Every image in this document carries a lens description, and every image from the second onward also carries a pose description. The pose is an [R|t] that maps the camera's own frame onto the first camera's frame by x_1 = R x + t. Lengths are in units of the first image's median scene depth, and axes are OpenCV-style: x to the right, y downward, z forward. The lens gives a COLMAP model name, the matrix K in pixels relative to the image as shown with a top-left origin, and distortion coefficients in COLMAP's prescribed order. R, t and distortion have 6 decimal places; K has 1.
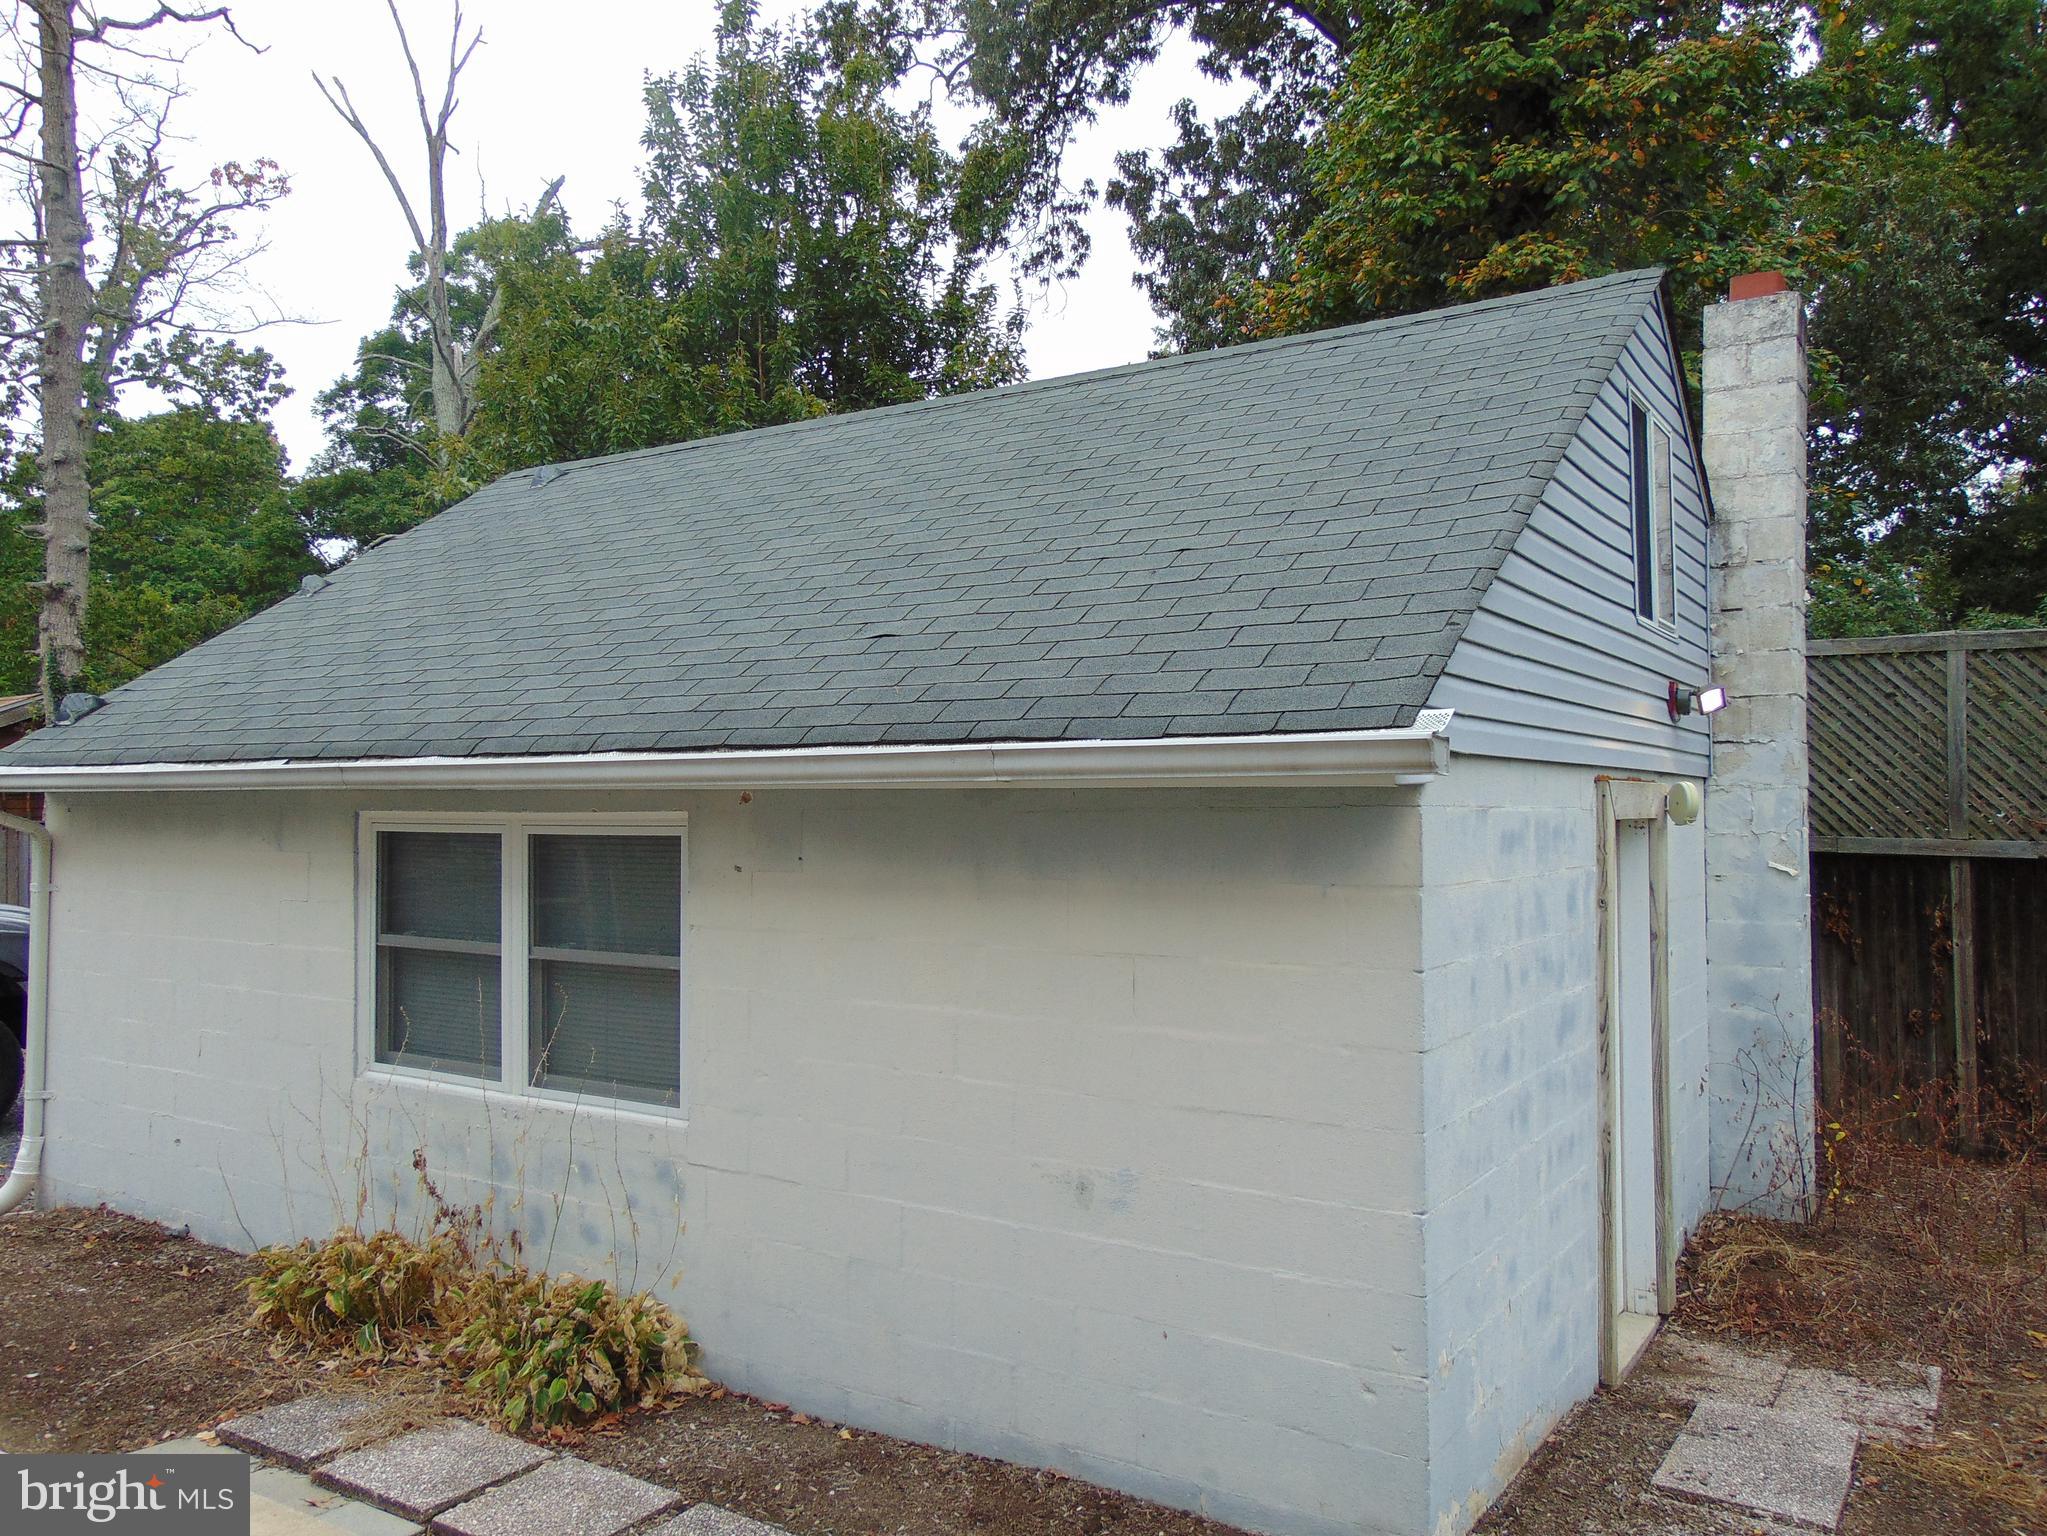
lens RADIAL K [[1531.1, 0, 1017.1], [0, 1531.1, 765.0], [0, 0, 1]] dist [-0.002668, 0.028635]
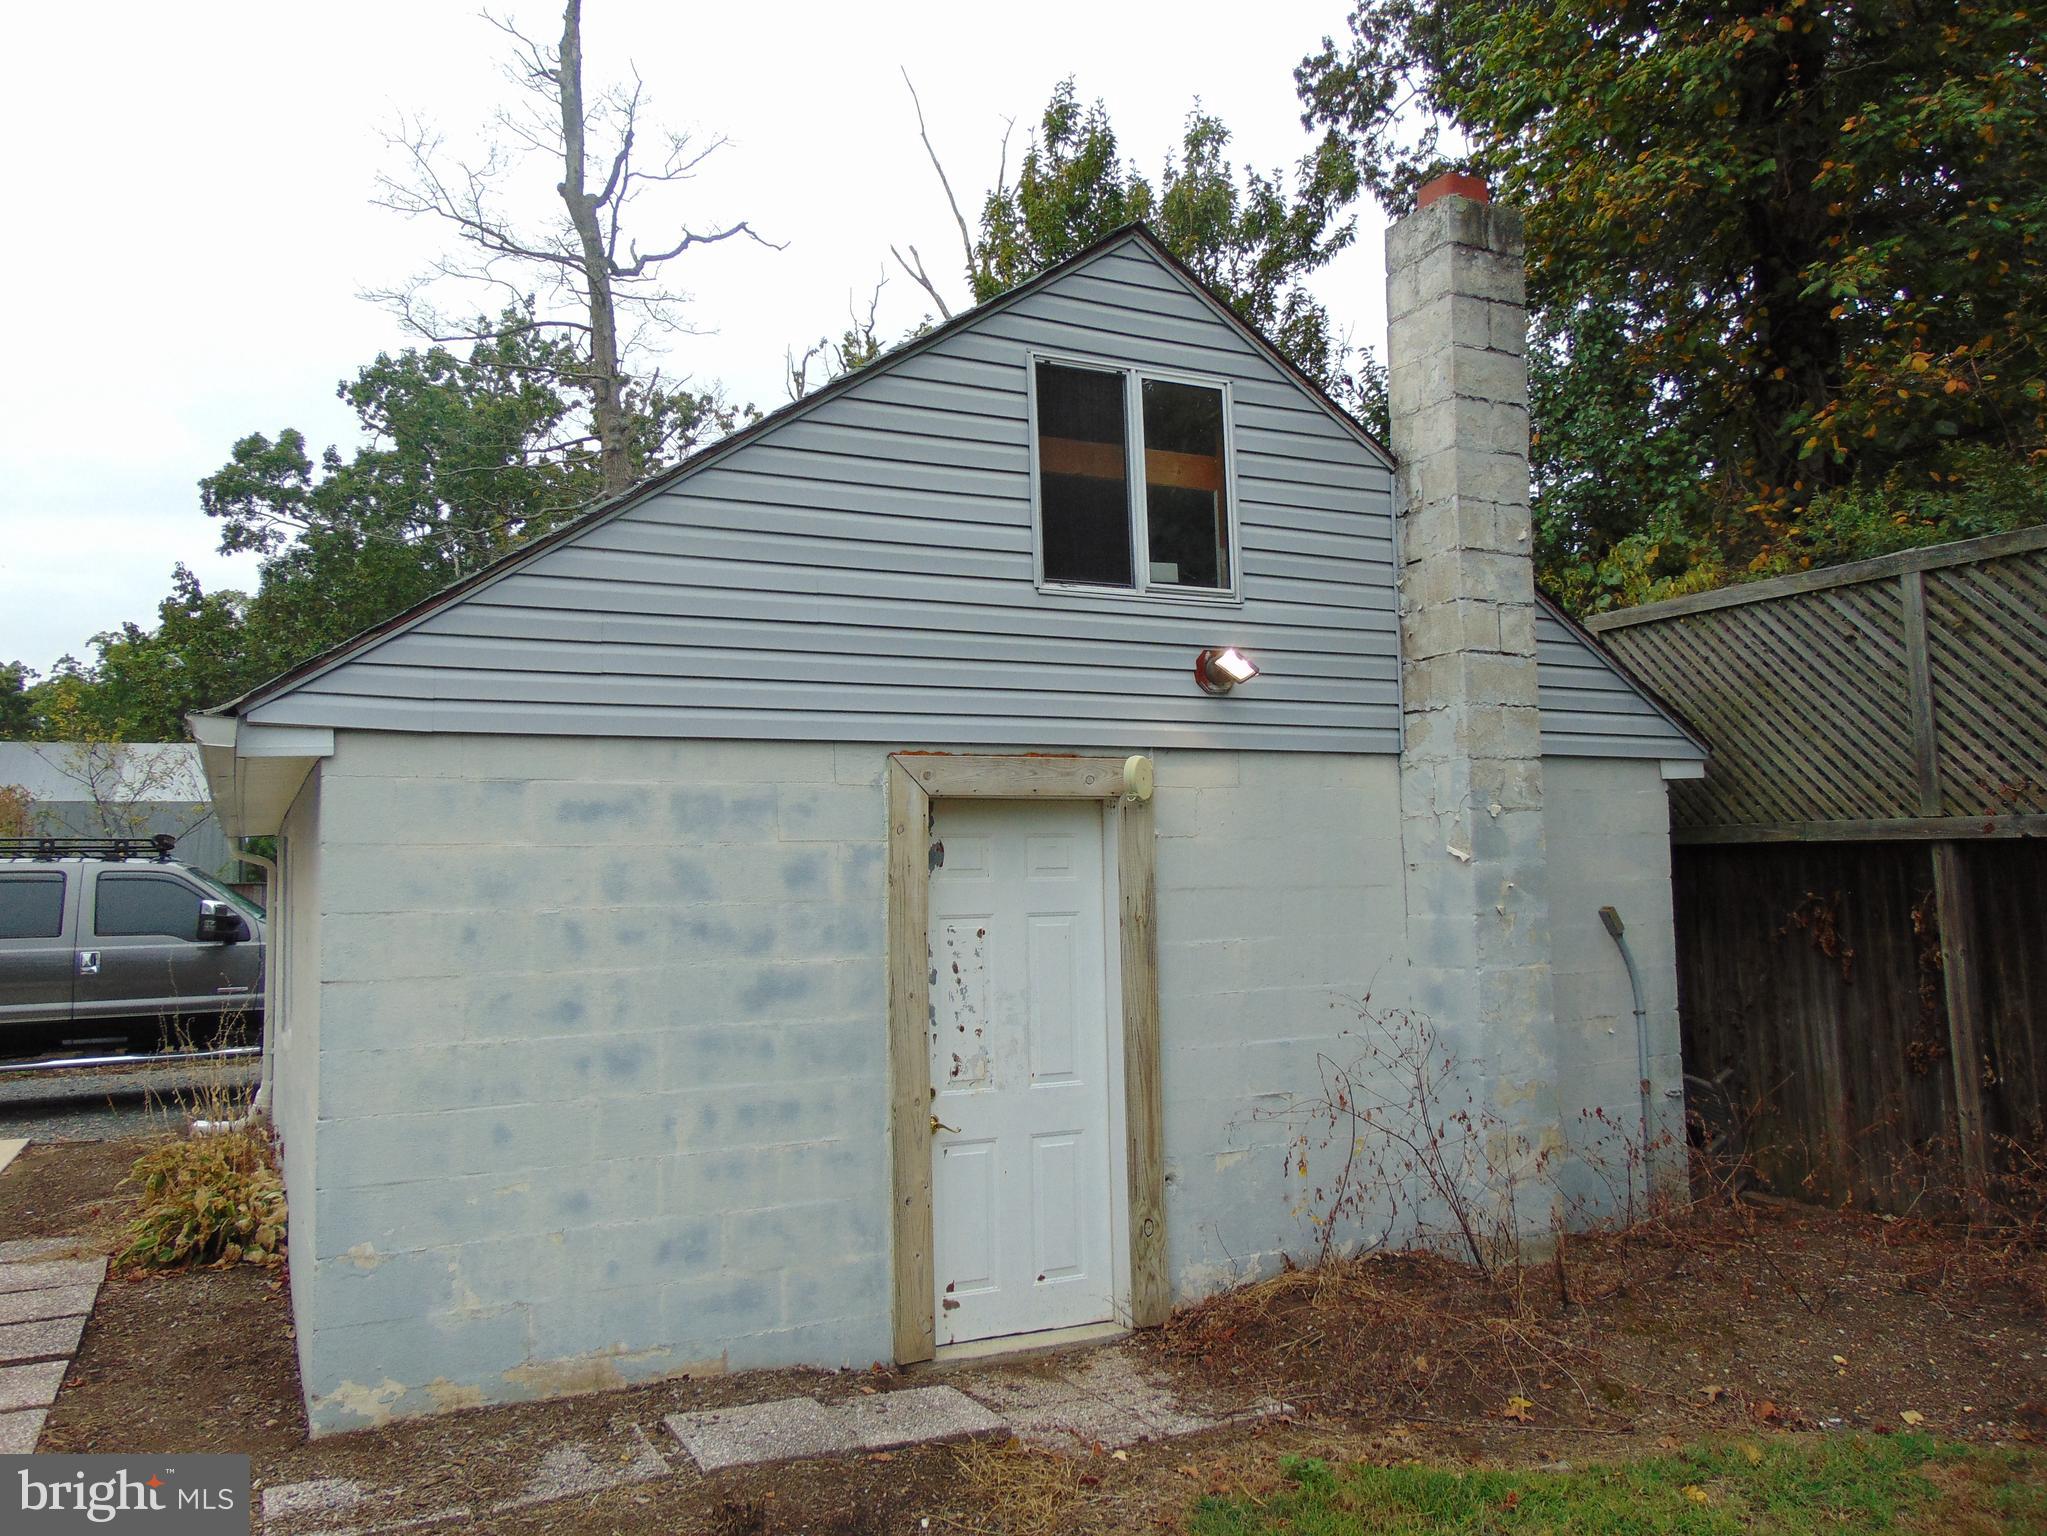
lens RADIAL K [[1531.1, 0, 1016.0], [0, 1531.1, 762.7], [0, 0, 1]] dist [-0.002668, 0.028635]
pose [[0.864352, -0.059354, -0.499373, 0.600261], [0.037738, 0.997866, -0.053284, 0.044781], [0.501470, 0.027211, 0.864747, 0.108738]]
